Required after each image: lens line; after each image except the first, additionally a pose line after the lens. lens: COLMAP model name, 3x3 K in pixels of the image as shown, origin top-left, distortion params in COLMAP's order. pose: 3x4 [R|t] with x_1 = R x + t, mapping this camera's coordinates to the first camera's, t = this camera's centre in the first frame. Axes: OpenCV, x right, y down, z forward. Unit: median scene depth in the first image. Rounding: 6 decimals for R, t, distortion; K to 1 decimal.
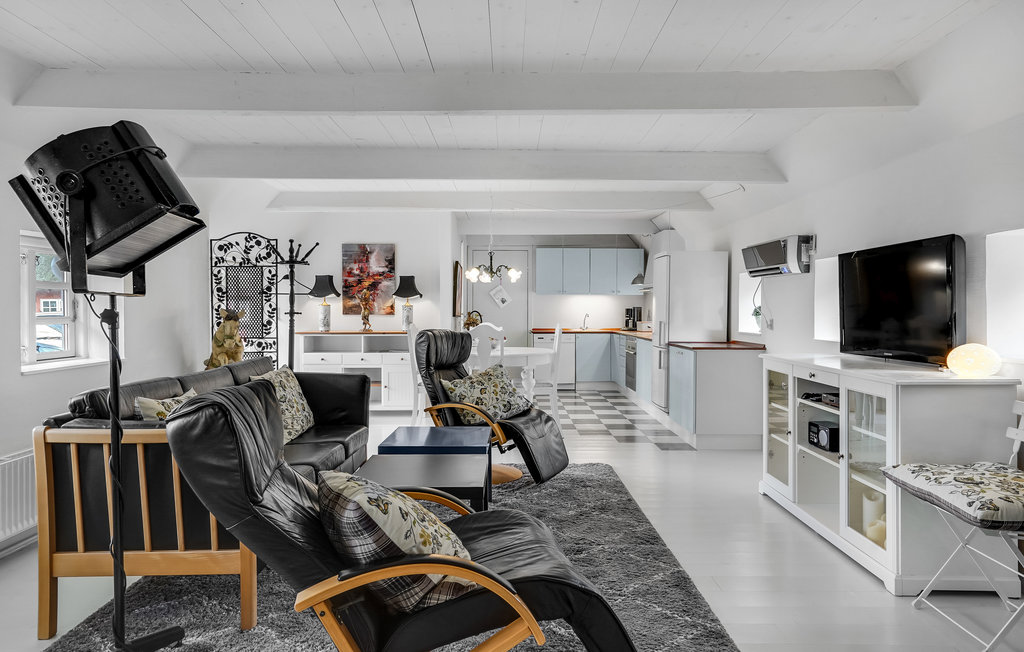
lens RADIAL K [[622.4, 0, 492.4], [0, 622.4, 319.2], [0, 0, 1]] dist [-0.027760, 0.003012]
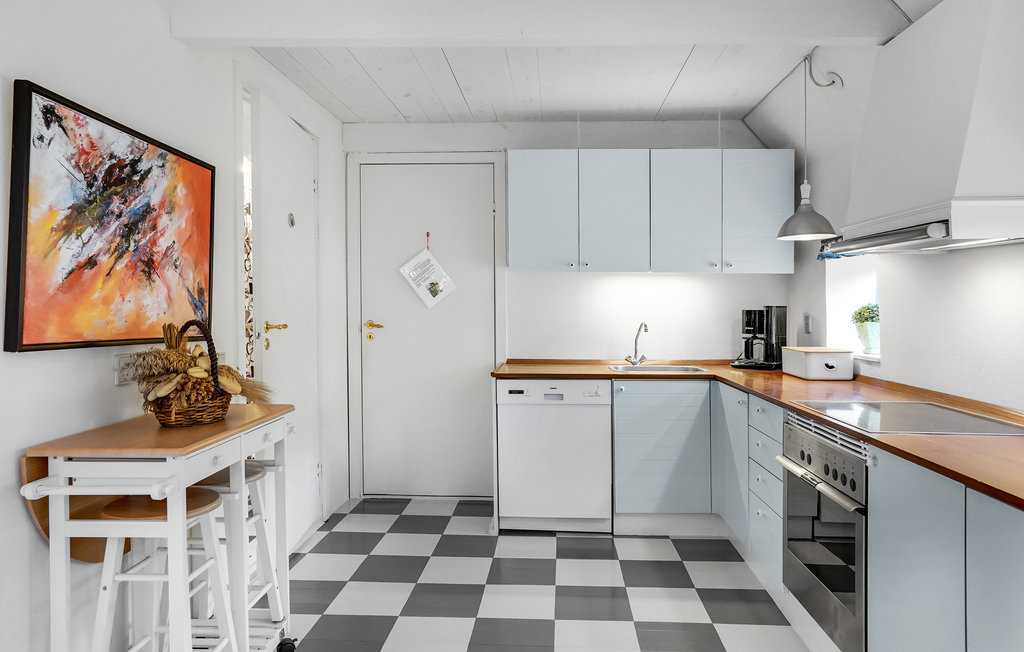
lens RADIAL K [[622.4, 0, 504.6], [0, 622.4, 345.5], [0, 0, 1]] dist [-0.027760, 0.003012]
pose [[0.998570, 0.007498, -0.052936, 0.161938], [-0.005111, 0.998969, 0.045102, -0.022379], [0.053220, -0.044767, 0.997579, 1.142683]]
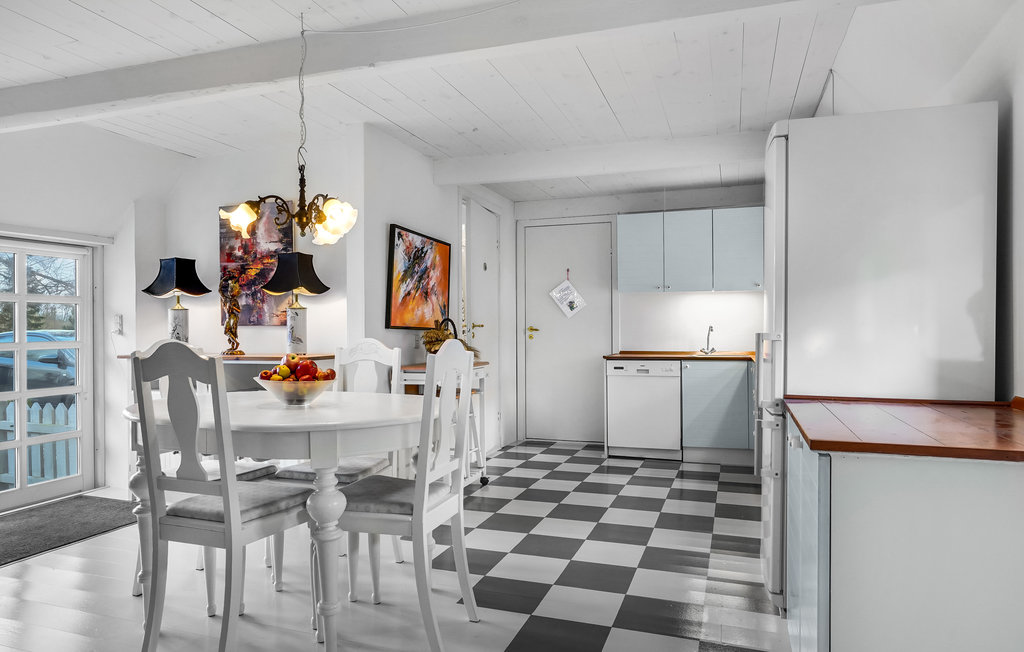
lens RADIAL K [[622.4, 0, 505.5], [0, 622.4, 332.6], [0, 0, 1]] dist [-0.027760, 0.003012]
pose [[0.948015, -0.003338, -0.318209, 0.289811], [-0.000220, 0.999938, -0.011144, 0.007823], [0.318226, 0.010635, 0.947955, 0.751191]]
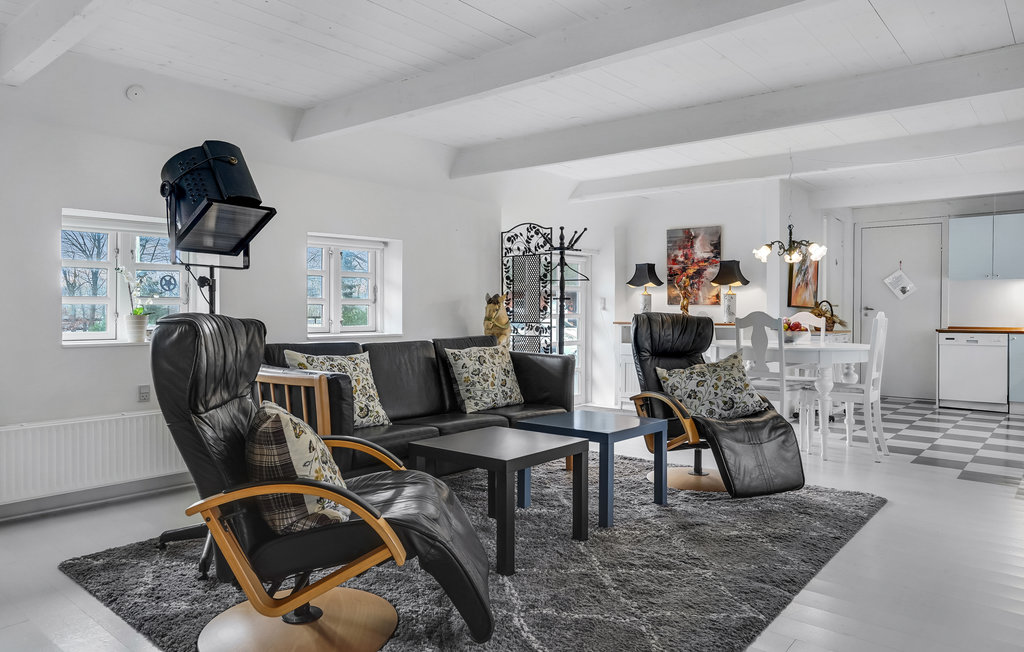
lens RADIAL K [[664.7, 0, 516.4], [0, 664.7, 317.2], [0, 0, 1]] dist [-0.018200, 0.015982]
pose [[0.778700, 0.008586, -0.627337, 0.304785], [-0.013084, 0.999911, -0.002557, 0.024375], [0.627259, 0.010199, 0.778744, 0.099643]]
